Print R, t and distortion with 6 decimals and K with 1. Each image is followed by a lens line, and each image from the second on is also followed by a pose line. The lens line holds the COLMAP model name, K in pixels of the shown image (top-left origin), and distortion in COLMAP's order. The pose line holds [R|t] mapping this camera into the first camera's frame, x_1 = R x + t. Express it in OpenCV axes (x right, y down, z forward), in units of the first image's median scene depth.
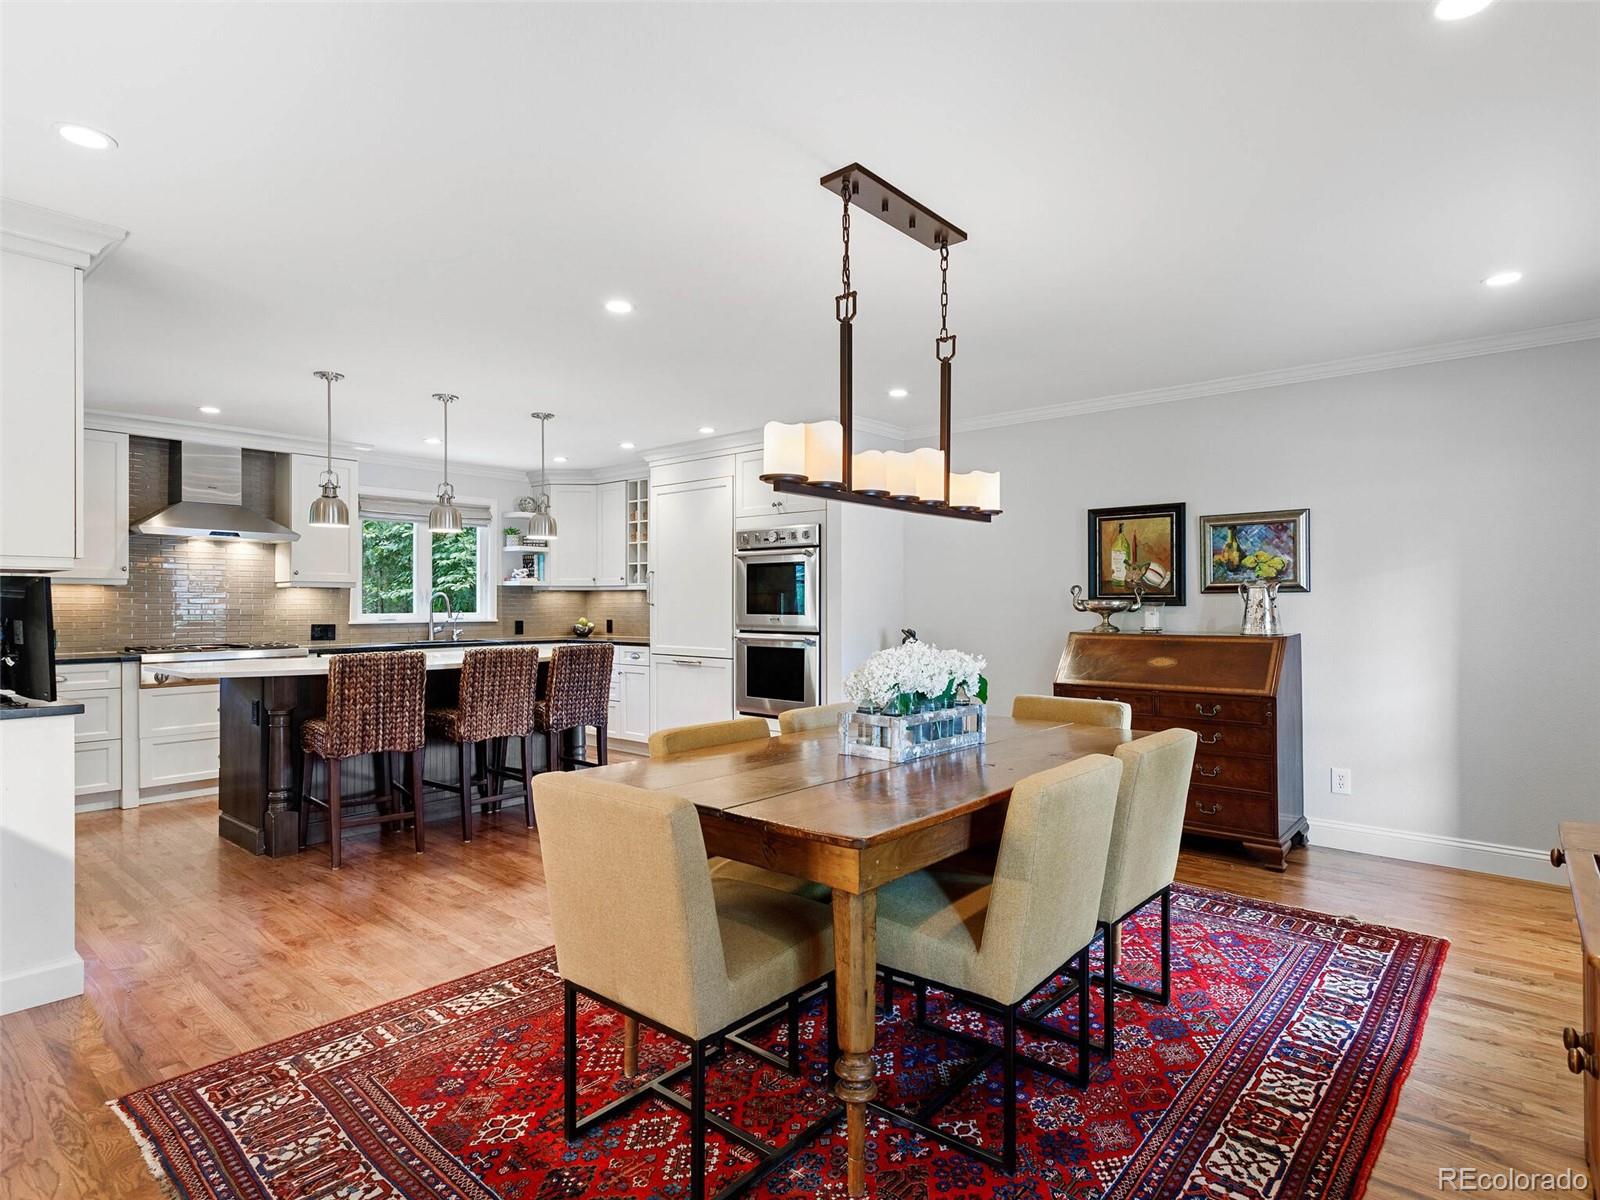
lens RADIAL K [[869.4, 0, 800.0], [0, 869.4, 600.0], [0, 0, 1]] dist [-0.006729, -0.000404]
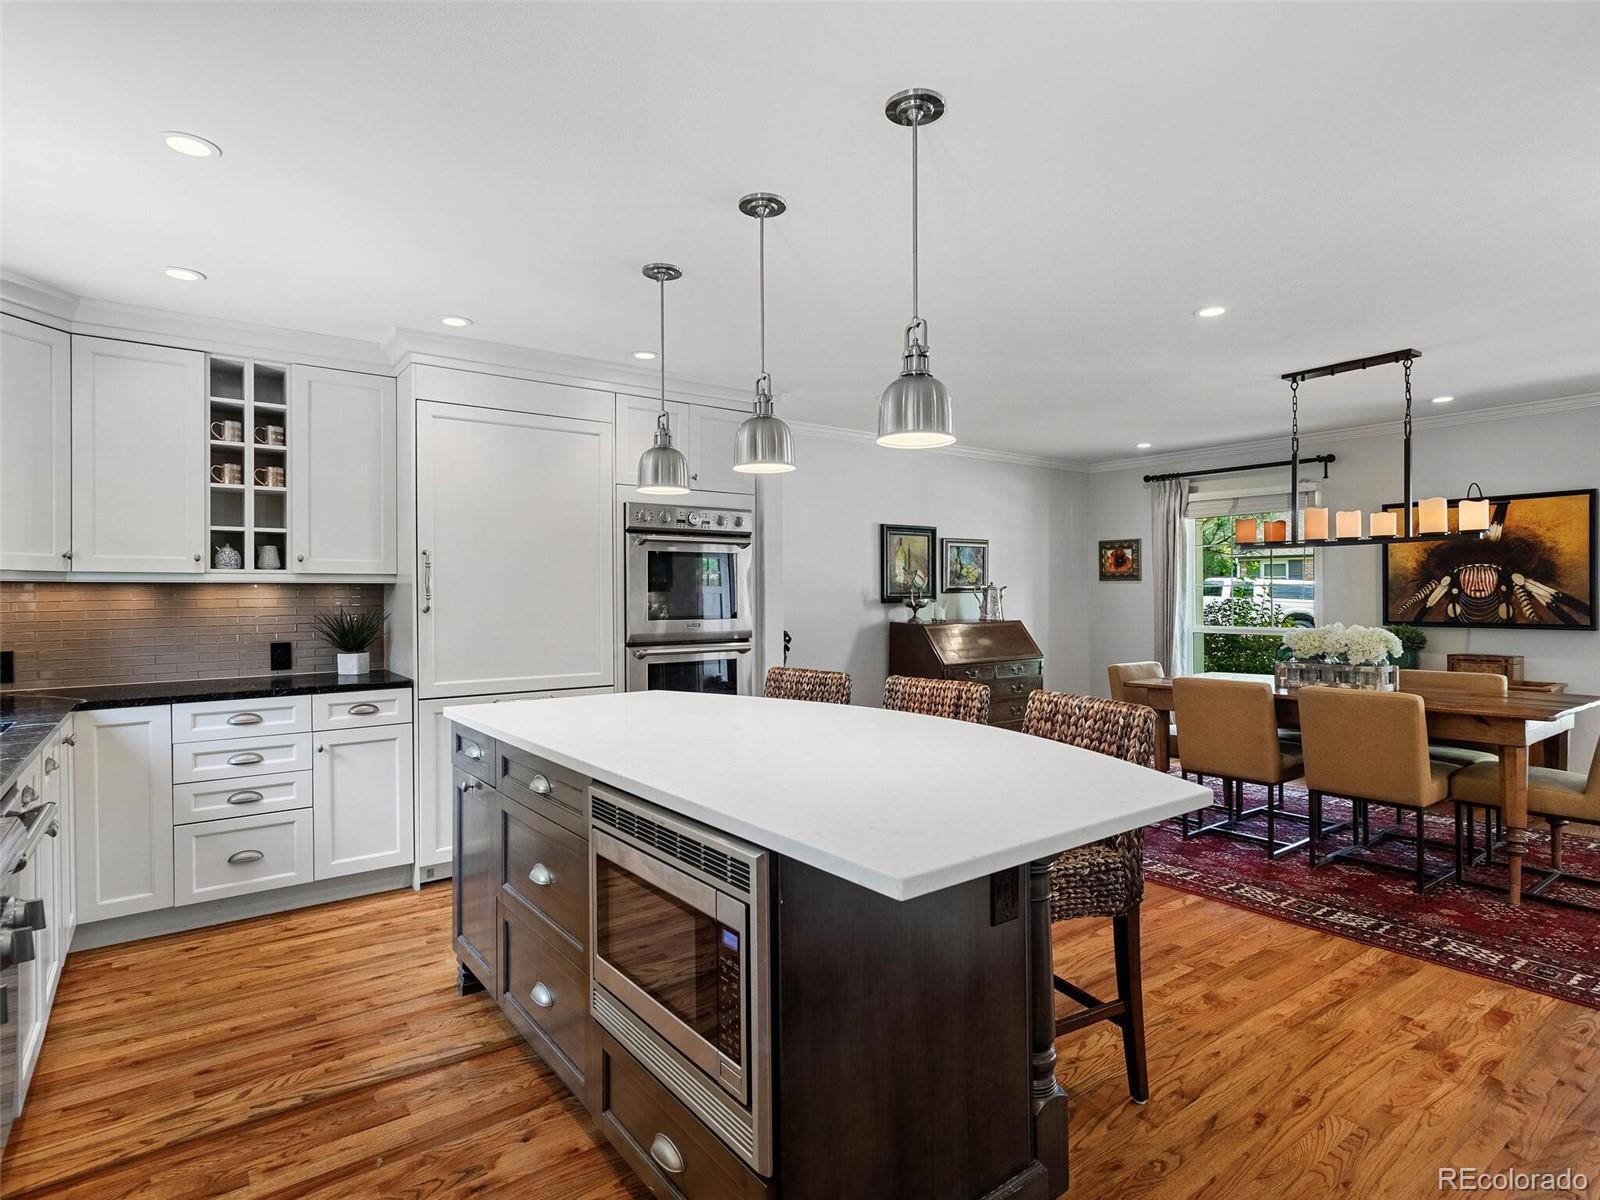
lens RADIAL K [[854.8, 0, 820.6], [0, 854.8, 595.1], [0, 0, 1]] dist [-0.004587, 0.000747]
pose [[0.203780, -0.000775, 0.979016, -0.644955], [0.004380, 0.999990, -0.000120, -0.003551], [-0.979007, 0.004312, 0.203782, 0.632129]]
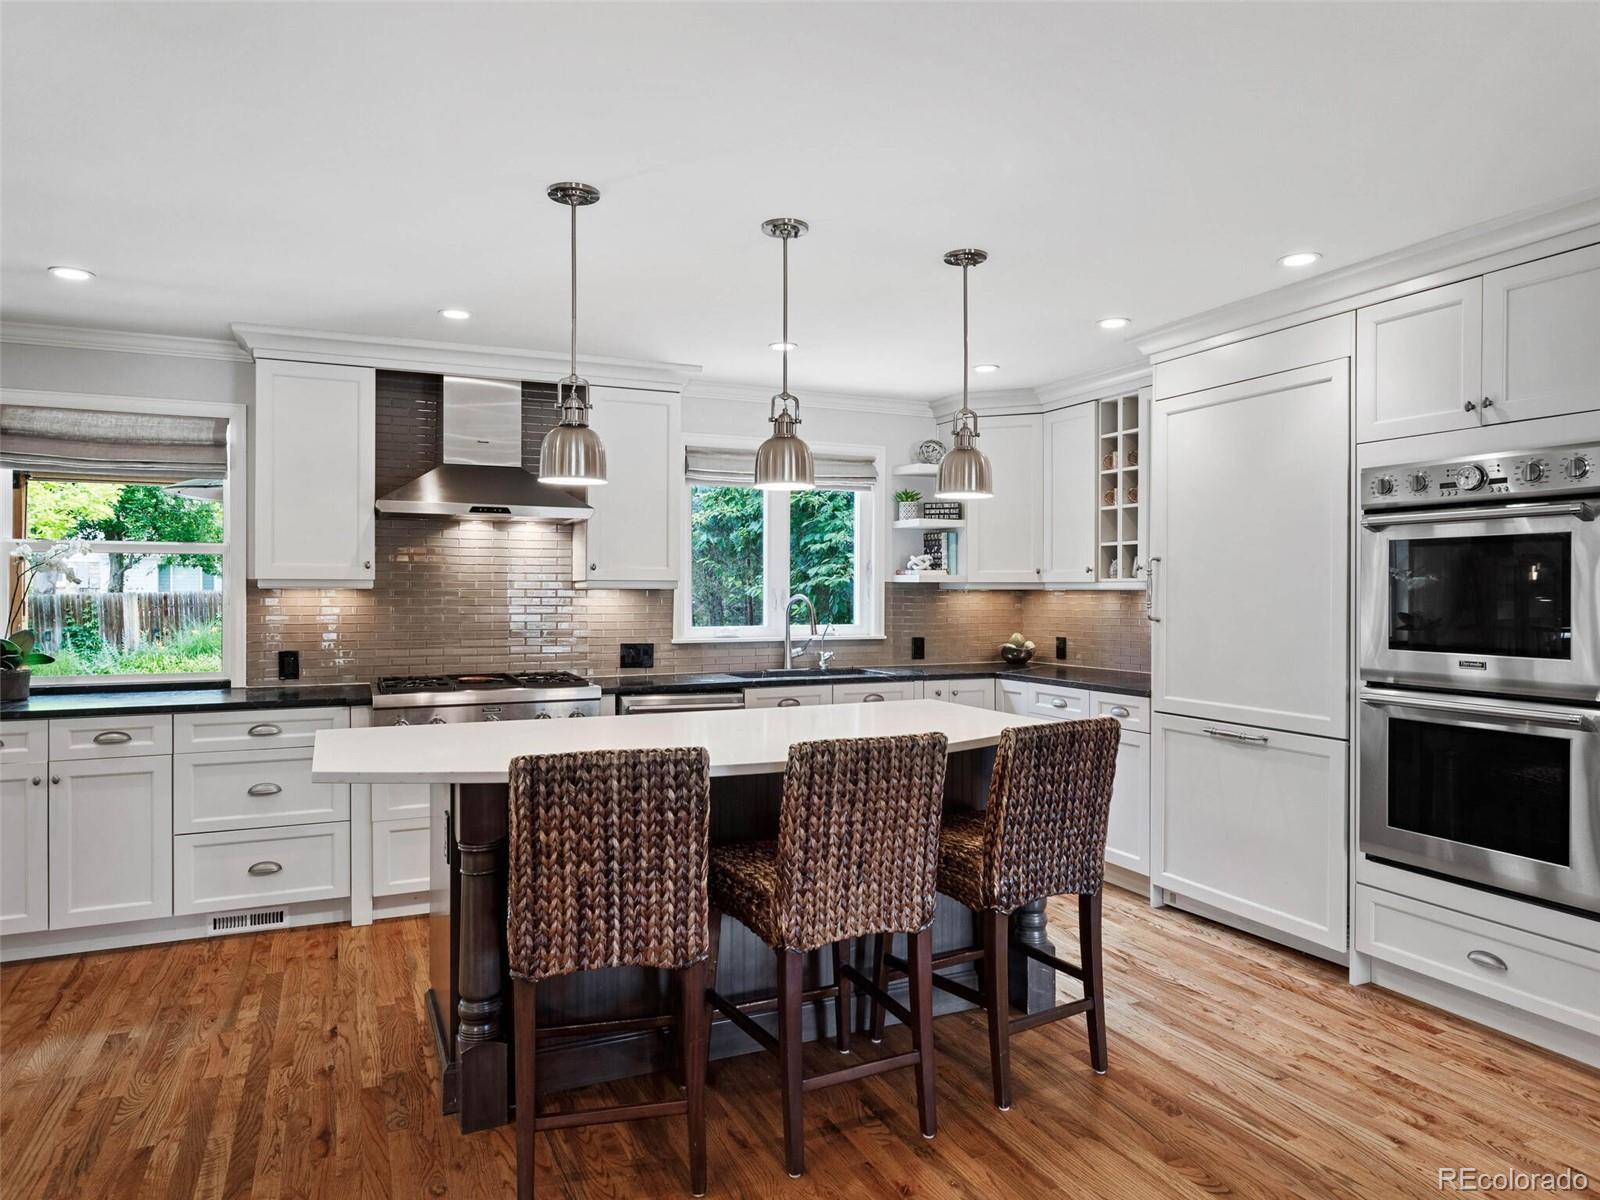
lens RADIAL K [[1021.7, 0, 793.0], [0, 1021.7, 592.5], [0, 0, 1]] dist [0.003048, 0.001205]
pose [[0.905091, 0.003006, -0.425207, -0.102568], [-0.001296, 0.999990, 0.004309, -0.013757], [0.425216, -0.003349, 0.905086, 0.330114]]
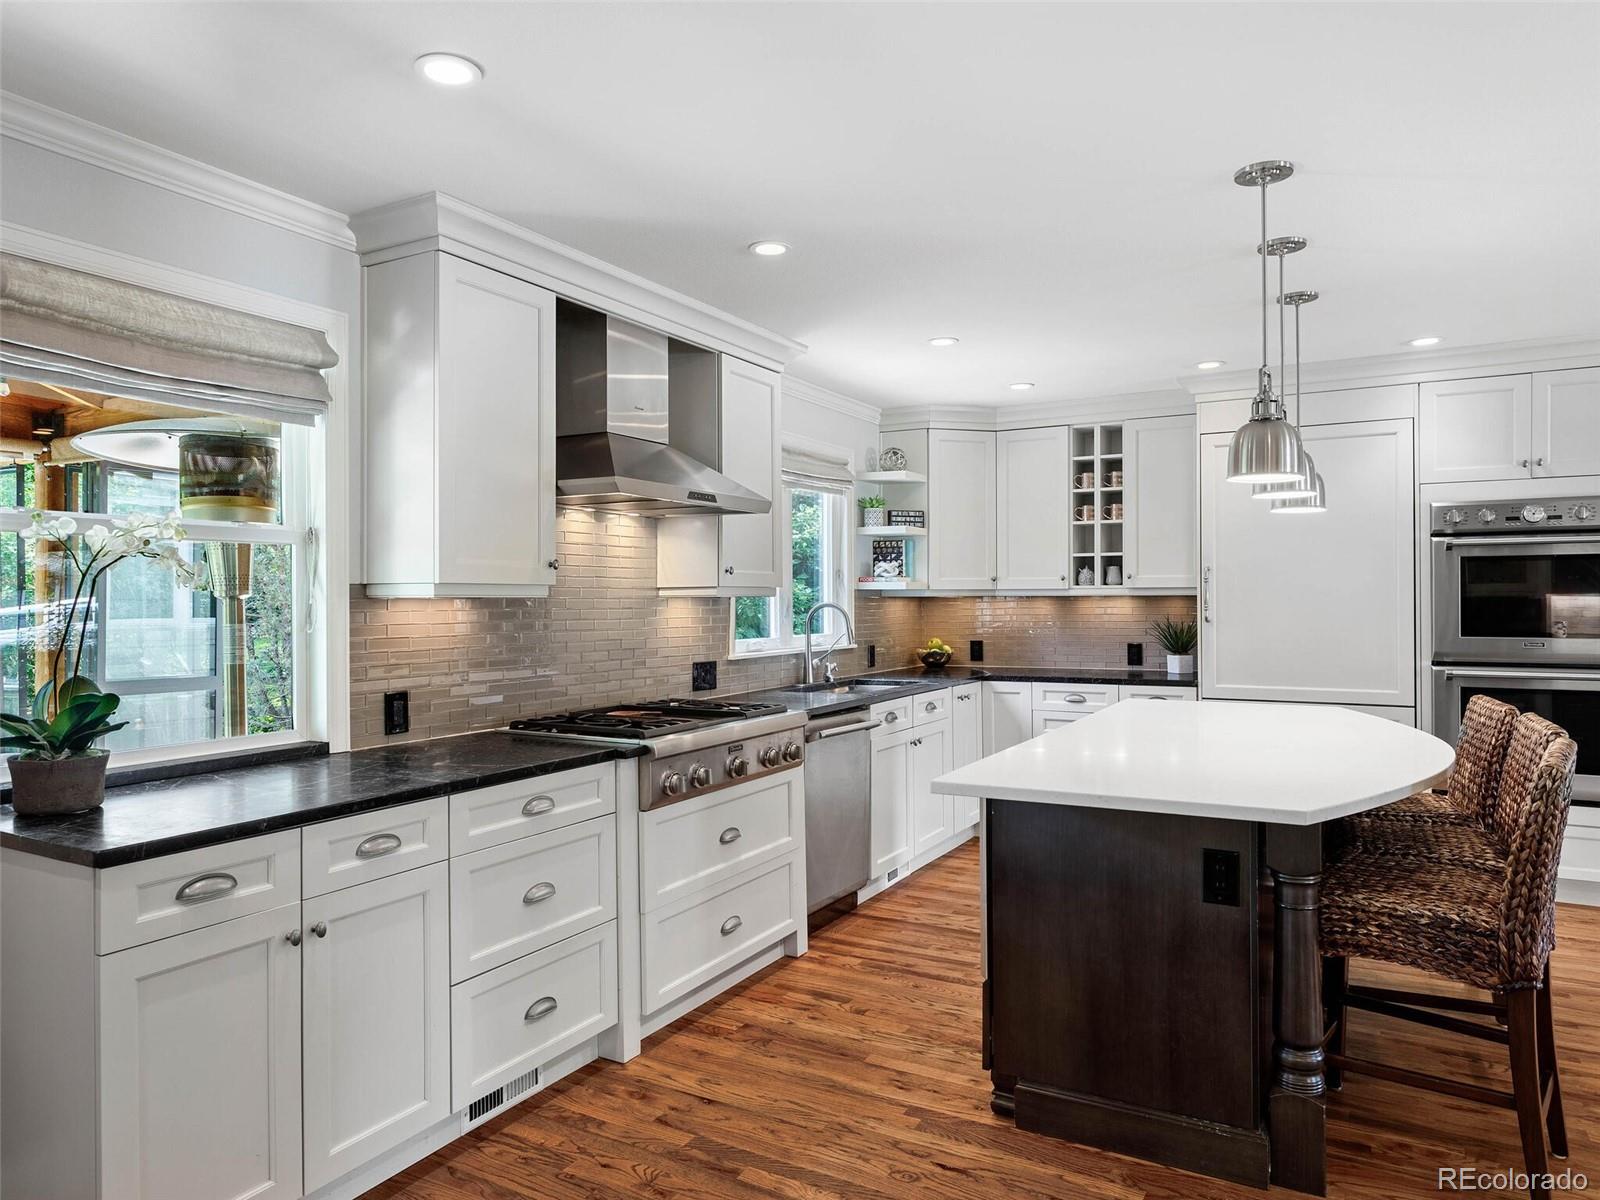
lens RADIAL K [[1042.4, 0, 800.0], [0, 1042.4, 600.0], [0, 0, 1]] dist [0.005254, -0.000278]
pose [[0.980236, -0.004697, 0.197775, -0.600333], [0.004118, 0.999986, 0.003339, -0.013098], [-0.197787, -0.002459, 0.980242, 0.313062]]
